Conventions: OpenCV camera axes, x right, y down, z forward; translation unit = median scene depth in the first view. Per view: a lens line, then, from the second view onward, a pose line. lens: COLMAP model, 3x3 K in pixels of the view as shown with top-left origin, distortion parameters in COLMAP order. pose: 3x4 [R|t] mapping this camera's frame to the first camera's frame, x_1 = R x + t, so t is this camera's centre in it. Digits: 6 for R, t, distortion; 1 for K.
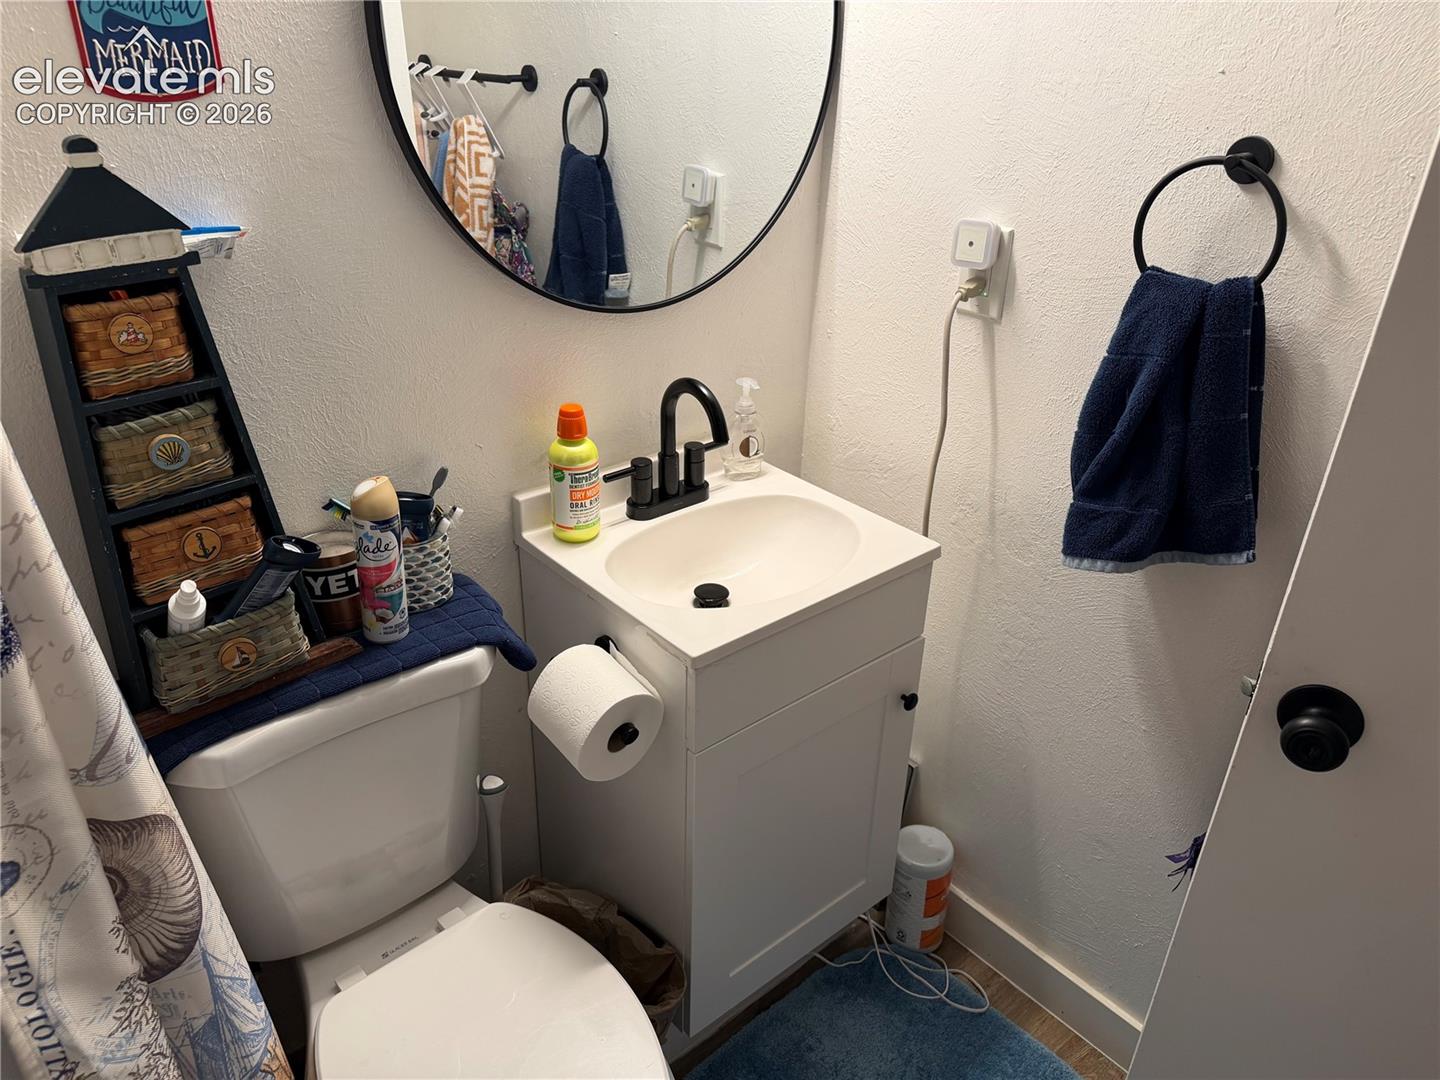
lens RADIAL K [[1016.0, 0, 709.5], [0, 1016.0, 537.3], [0, 0, 1]] dist [0.065162, -0.088415]
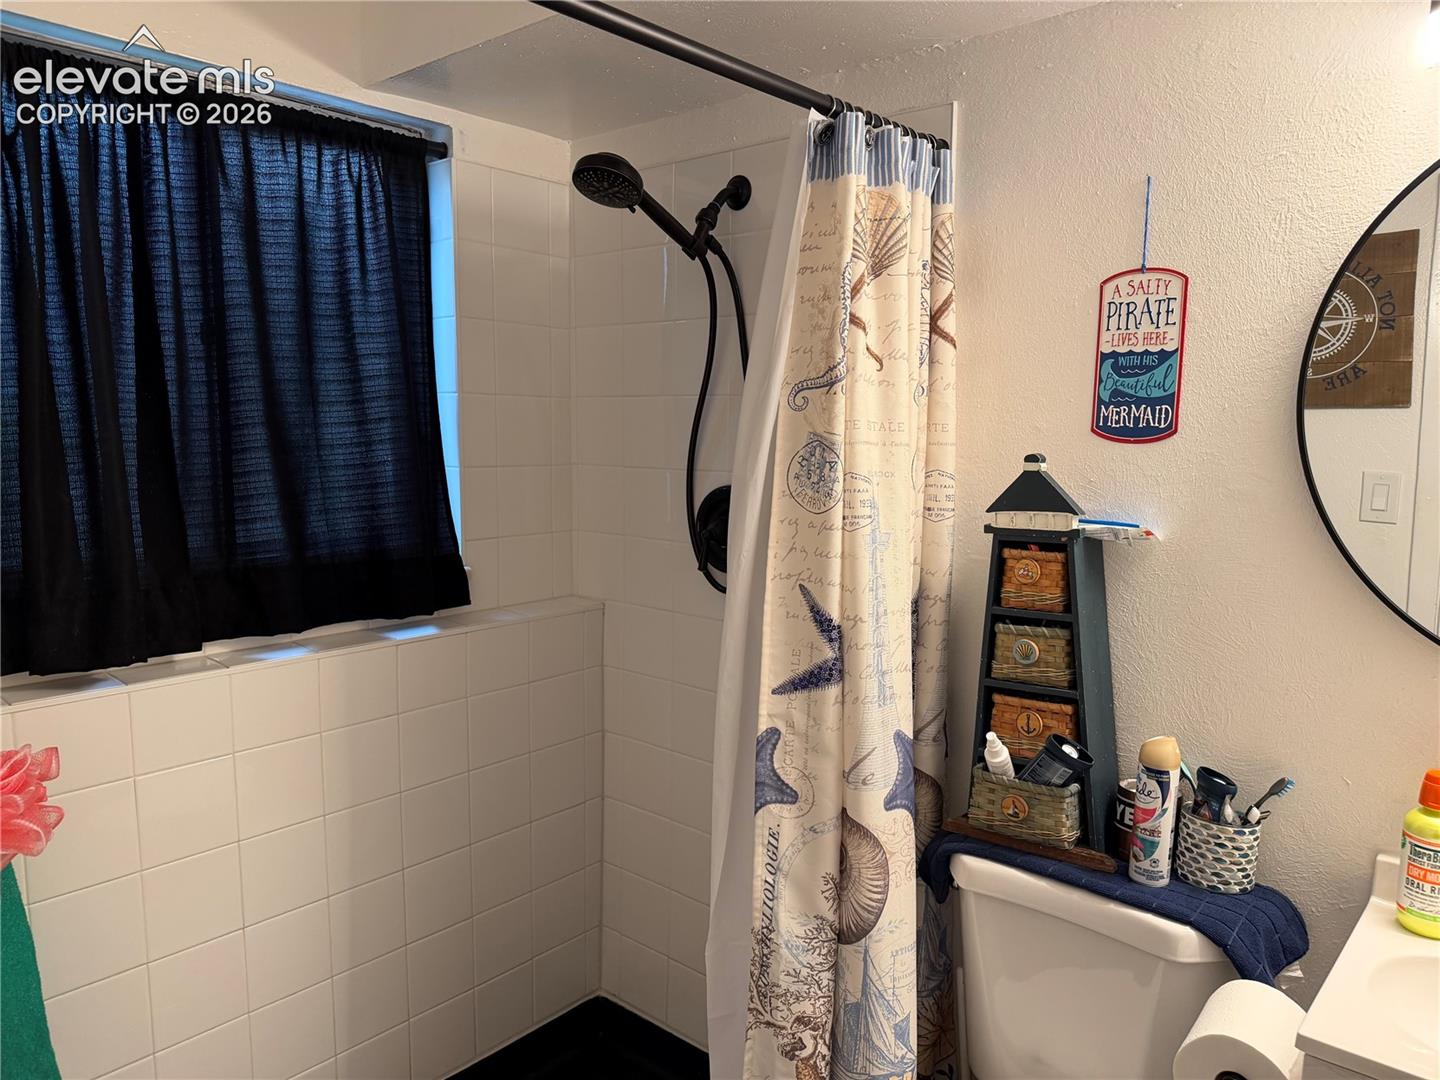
lens RADIAL K [[1016.0, 0, 712.9], [0, 1016.0, 543.8], [0, 0, 1]] dist [0.065162, -0.088415]
pose [[0.138533, 0.088368, -0.986408, 0.868887], [-0.466618, 0.884353, 0.013692, -0.029675], [0.873542, 0.458379, 0.163746, 0.287340]]
